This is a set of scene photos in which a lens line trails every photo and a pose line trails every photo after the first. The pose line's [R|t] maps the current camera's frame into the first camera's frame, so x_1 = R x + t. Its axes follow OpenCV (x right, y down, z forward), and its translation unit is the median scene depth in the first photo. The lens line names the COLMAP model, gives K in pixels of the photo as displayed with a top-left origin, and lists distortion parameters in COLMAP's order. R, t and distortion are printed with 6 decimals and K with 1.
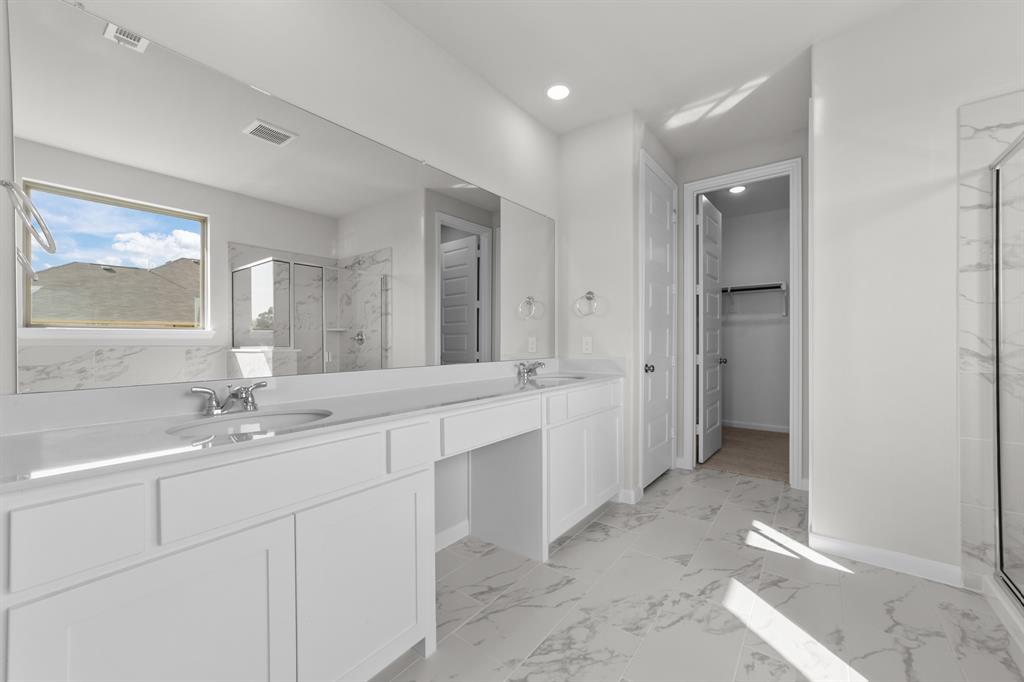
lens RADIAL K [[397.7, 0, 520.1], [0, 397.7, 341.7], [0, 0, 1]] dist [-0.009541, 0.006087]
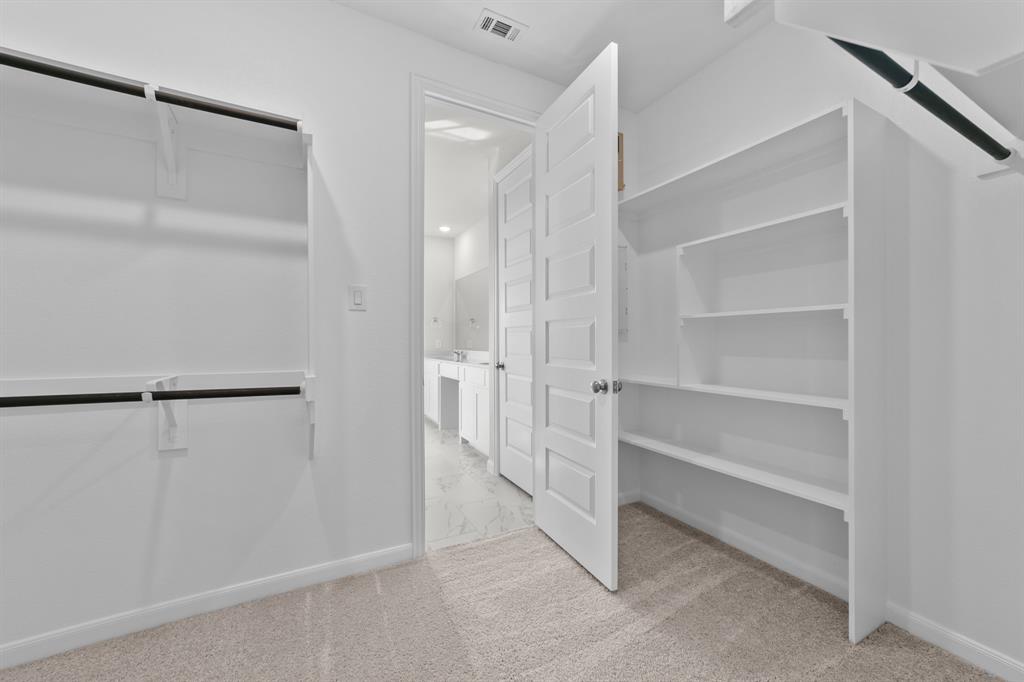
lens RADIAL K [[397.7, 0, 513.6], [0, 397.7, 344.6], [0, 0, 1]] dist [-0.009541, 0.006087]
pose [[-0.427244, 0.010779, -0.904072, 1.390164], [-0.006828, 0.999862, 0.015148, -0.006813], [0.904110, 0.012645, -0.427112, 1.613725]]
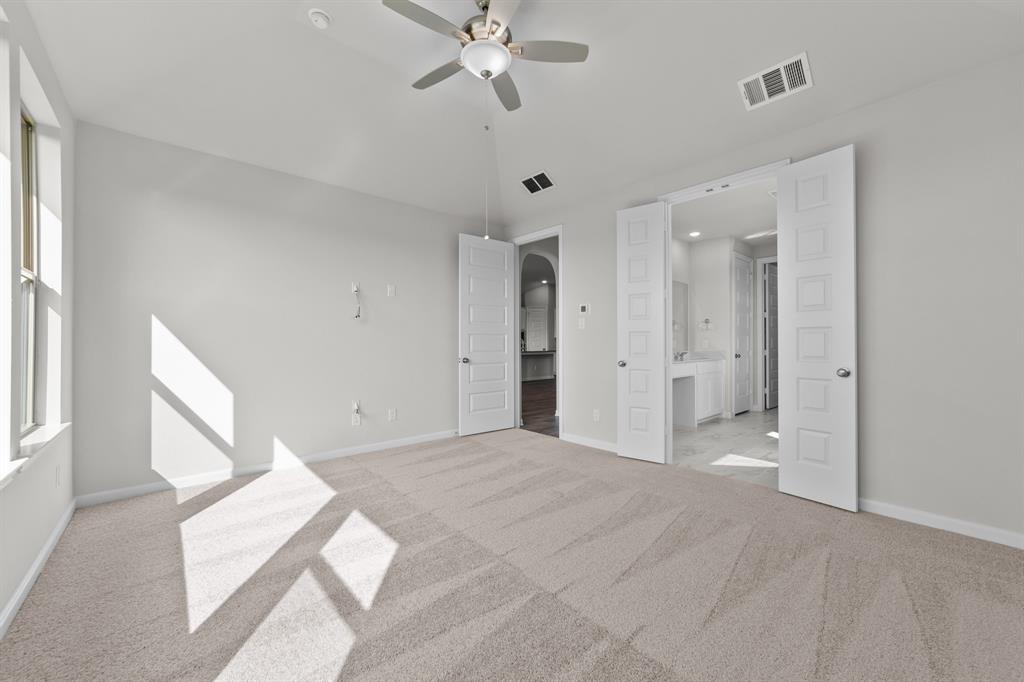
lens RADIAL K [[397.7, 0, 518.5], [0, 397.7, 341.3], [0, 0, 1]] dist [-0.009541, 0.006087]
pose [[0.984031, -0.001704, -0.177991, -0.460009], [-0.000203, 0.999943, -0.010694, 0.015266], [0.177999, 0.010559, 0.983974, -1.322532]]
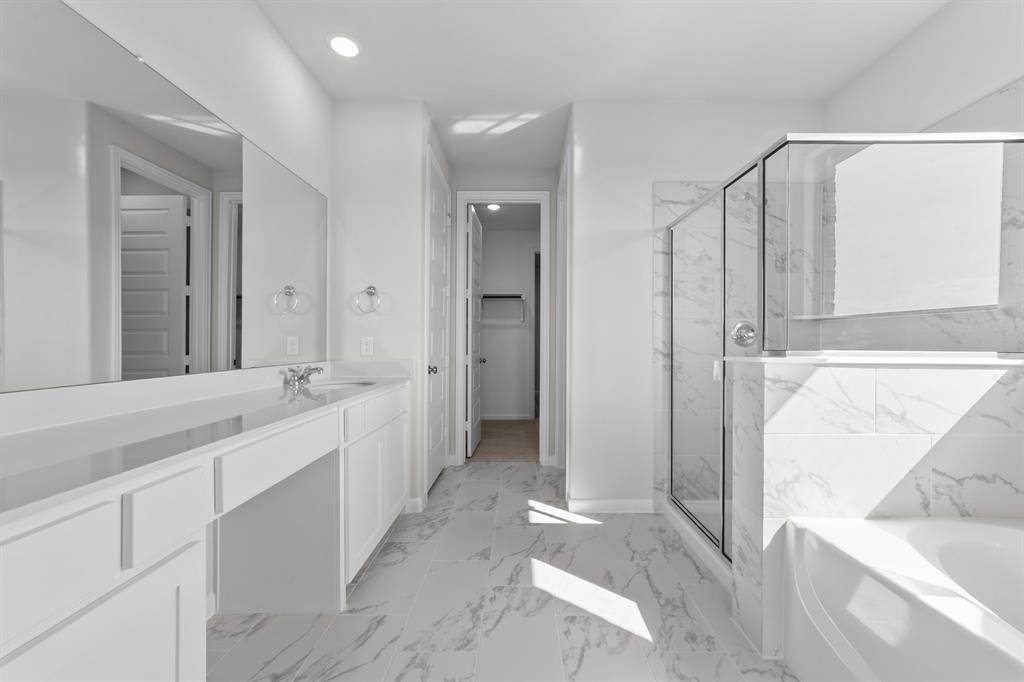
lens RADIAL K [[397.7, 0, 517.9], [0, 397.7, 343.4], [0, 0, 1]] dist [-0.009541, 0.006087]
pose [[0.797148, 0.004824, 0.603765, -0.108919], [-0.005654, 0.999984, -0.000525, 0.001063], [-0.603758, -0.002995, 0.797162, 0.095937]]
